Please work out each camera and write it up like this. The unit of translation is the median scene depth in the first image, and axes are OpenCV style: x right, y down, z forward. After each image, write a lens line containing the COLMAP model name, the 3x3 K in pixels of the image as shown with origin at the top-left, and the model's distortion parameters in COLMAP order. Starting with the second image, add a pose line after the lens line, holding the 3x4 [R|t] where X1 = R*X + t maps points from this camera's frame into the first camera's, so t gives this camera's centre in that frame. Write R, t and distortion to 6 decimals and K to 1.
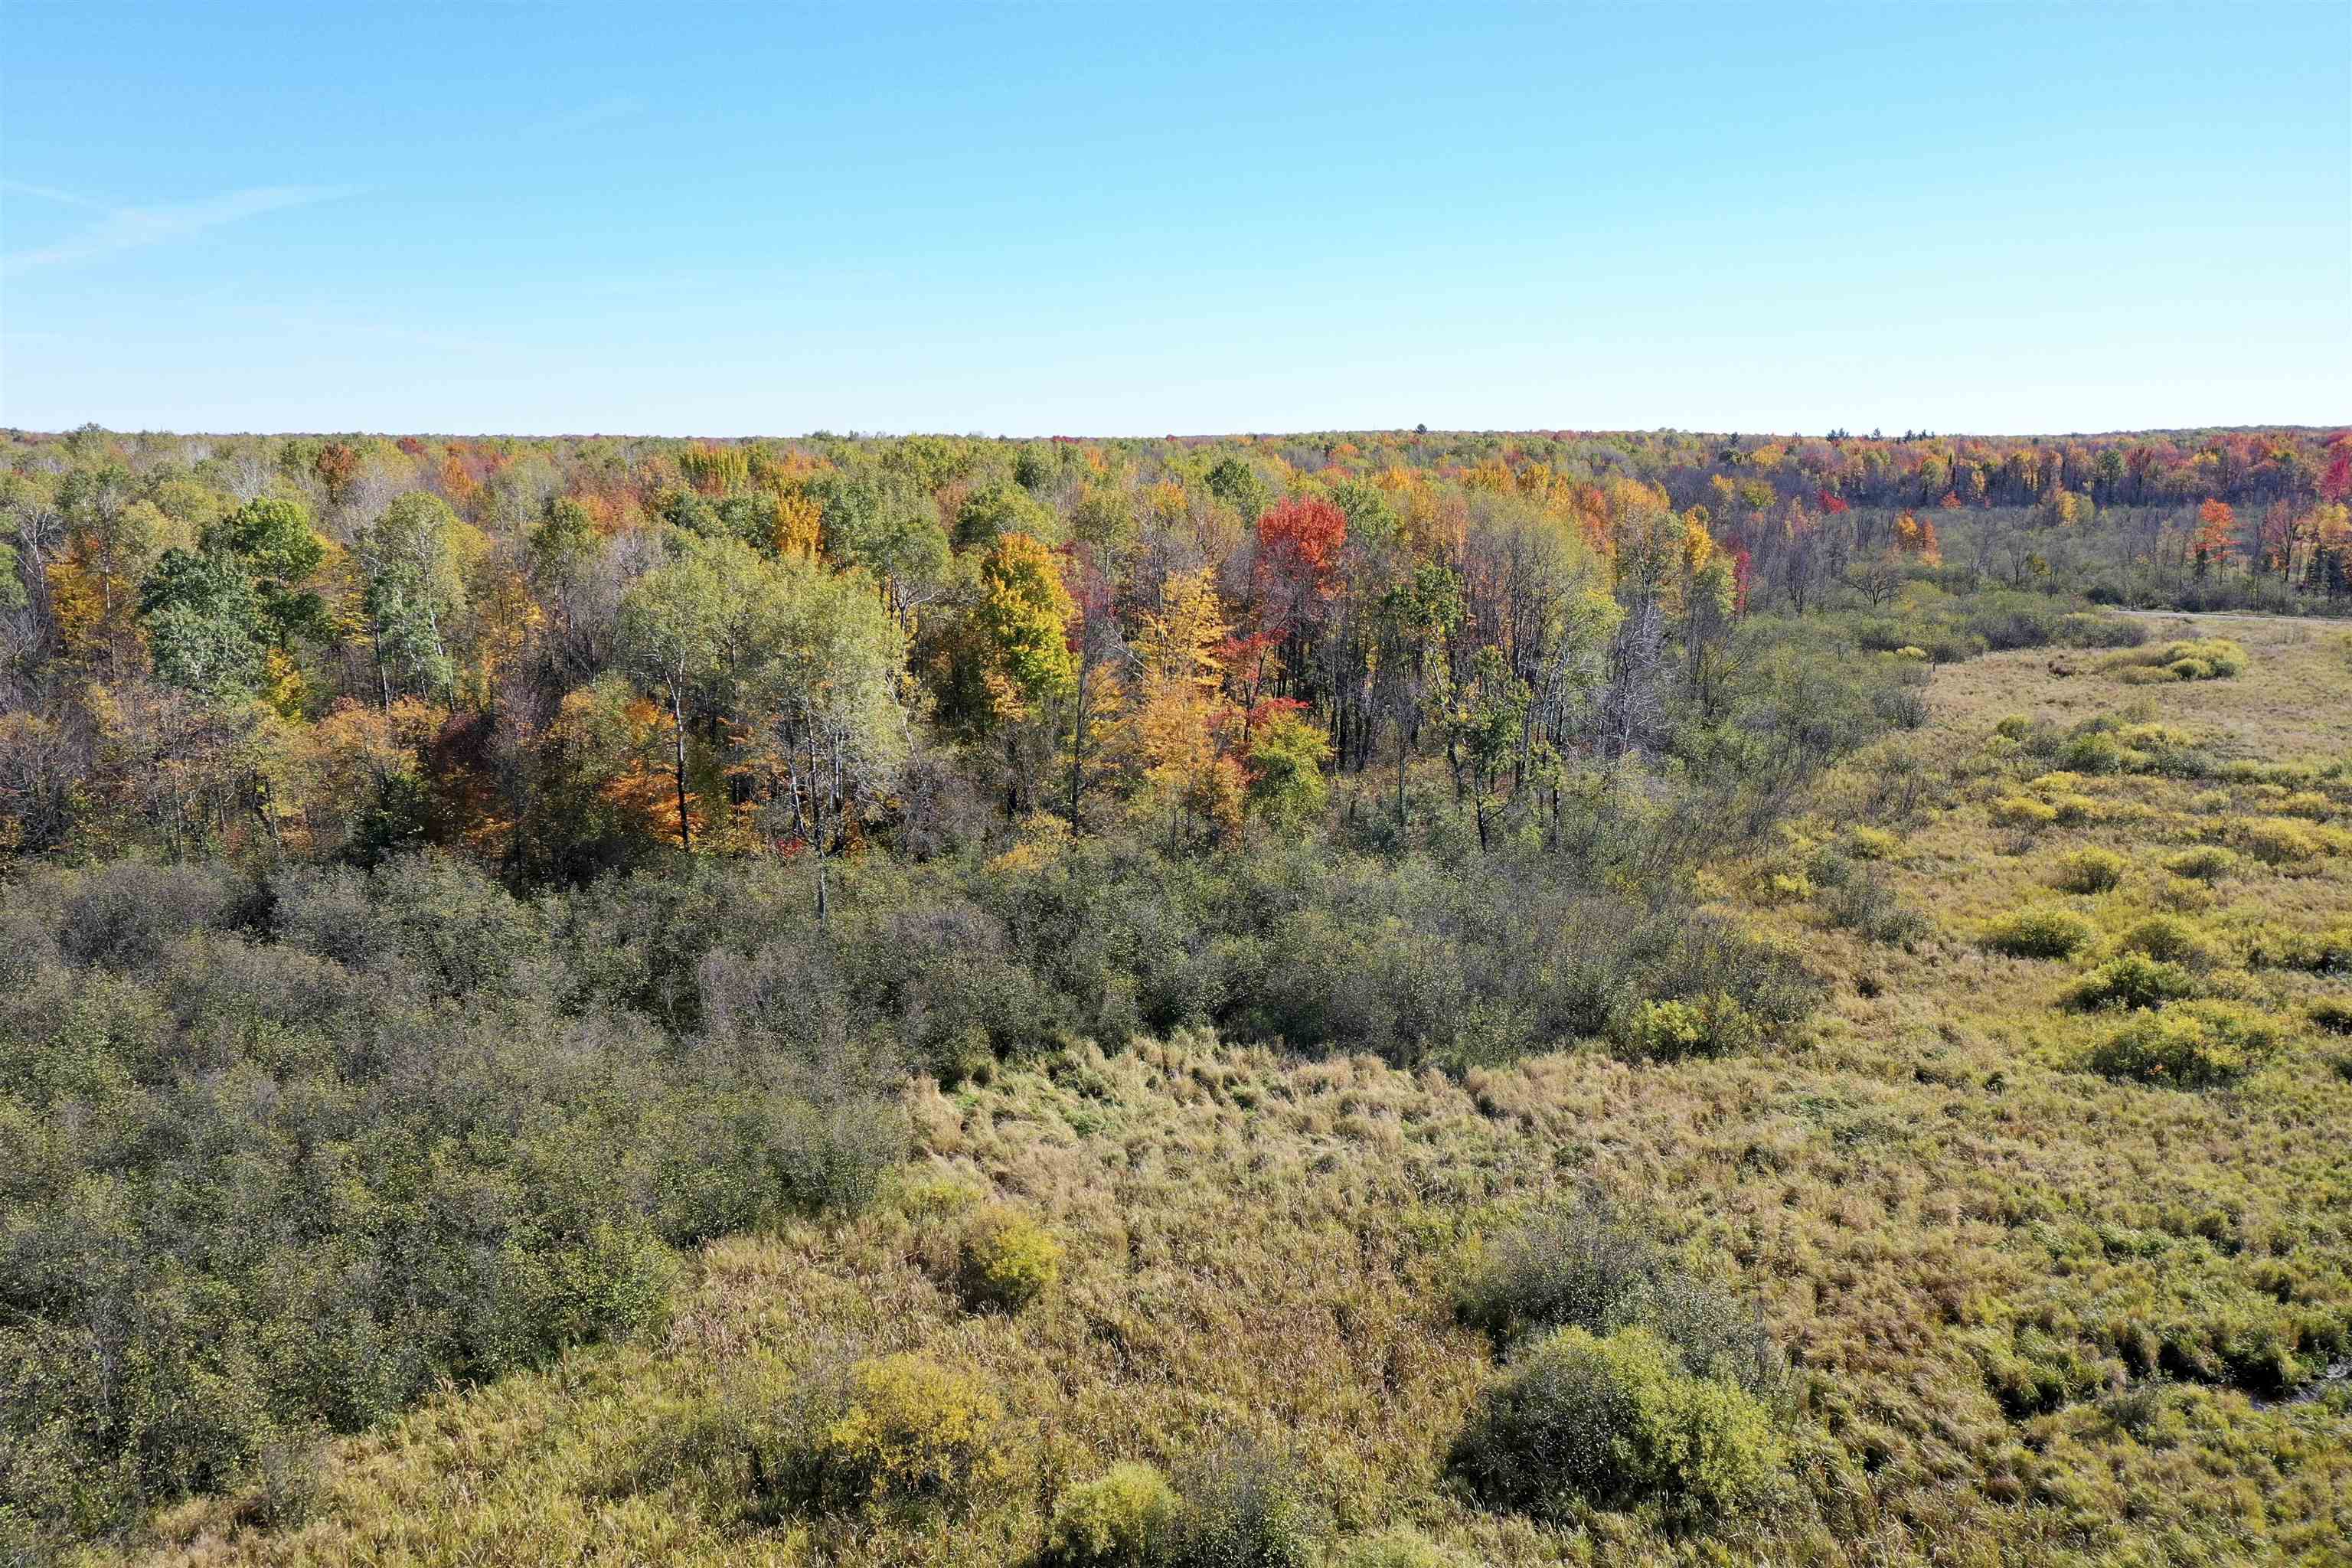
lens RADIAL K [[1875.0, 0, 1176.0], [0, 1875.0, 784.0], [0, 0, 1]] dist [0.013893, 0.002759]
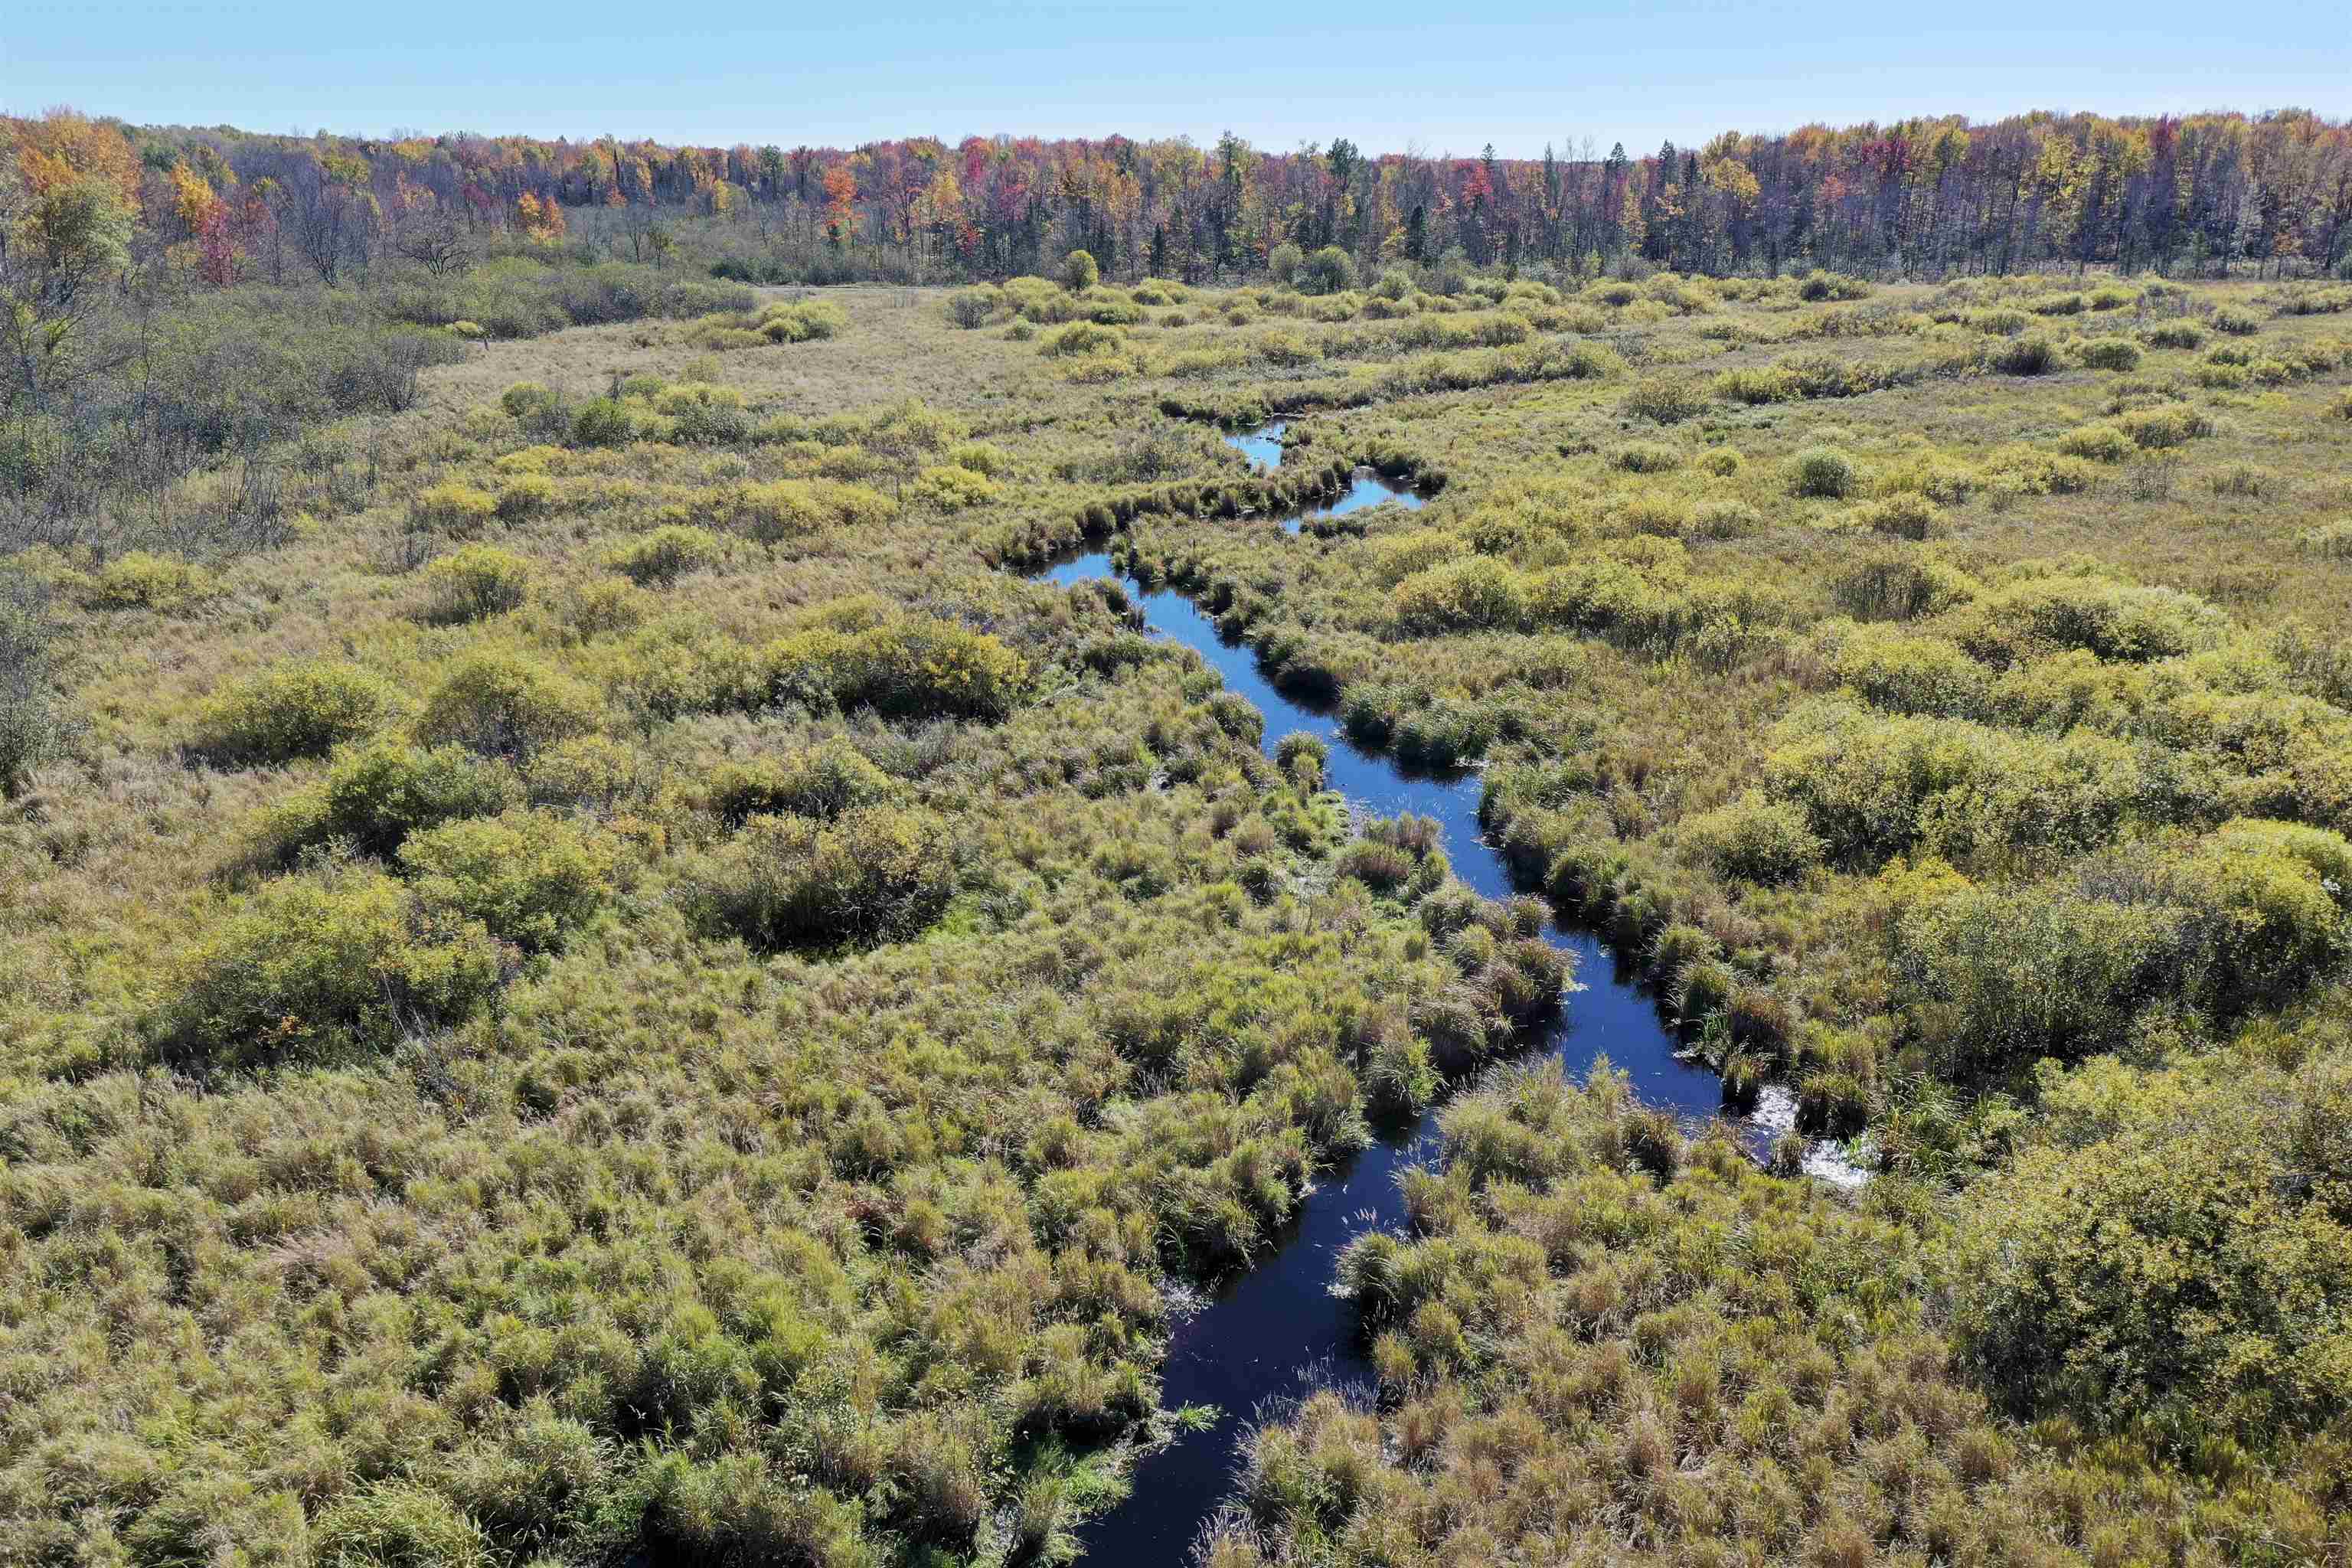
lens RADIAL K [[1875.0, 0, 1176.0], [0, 1875.0, 784.0], [0, 0, 1]] dist [0.013893, 0.002759]
pose [[0.804531, -0.178713, 0.566385, 0.231849], [0.100205, 0.980827, 0.167146, 0.022673], [-0.585397, -0.077720, 0.807013, 0.274047]]
